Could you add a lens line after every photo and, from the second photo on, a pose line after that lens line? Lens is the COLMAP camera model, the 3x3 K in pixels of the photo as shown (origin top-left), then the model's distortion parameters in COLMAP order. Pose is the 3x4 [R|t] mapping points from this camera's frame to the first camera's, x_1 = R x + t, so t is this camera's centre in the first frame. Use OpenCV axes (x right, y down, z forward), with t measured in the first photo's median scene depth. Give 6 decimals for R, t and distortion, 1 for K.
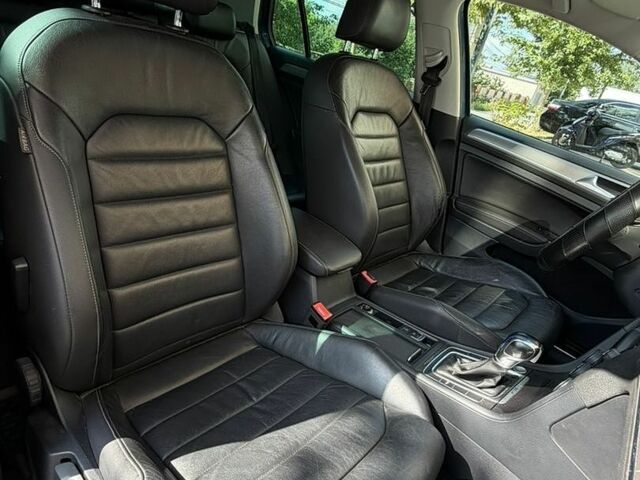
lens RADIAL K [[406.2, 0, 320.0], [0, 406.2, 240.0], [0, 0, 1]] dist [-0.004140, -0.000265]
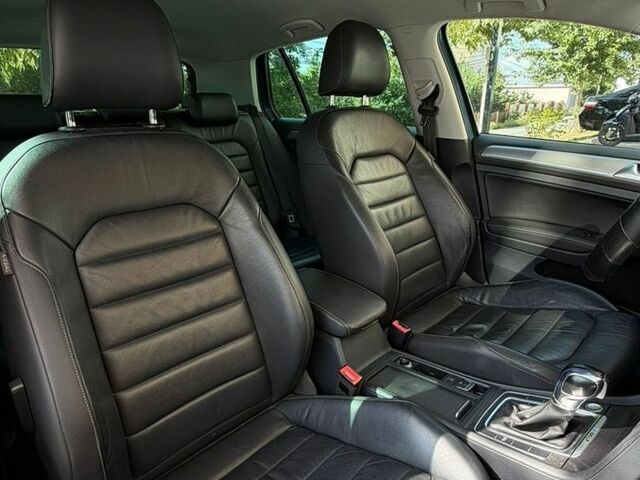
lens RADIAL K [[406.2, 0, 320.0], [0, 406.2, 240.0], [0, 0, 1]] dist [-0.004140, -0.000265]
pose [[0.969639, -0.212387, -0.121213, 0.110592], [0.193890, 0.969767, -0.148185, 0.002771], [0.149021, 0.120184, 0.981503, 0.059667]]
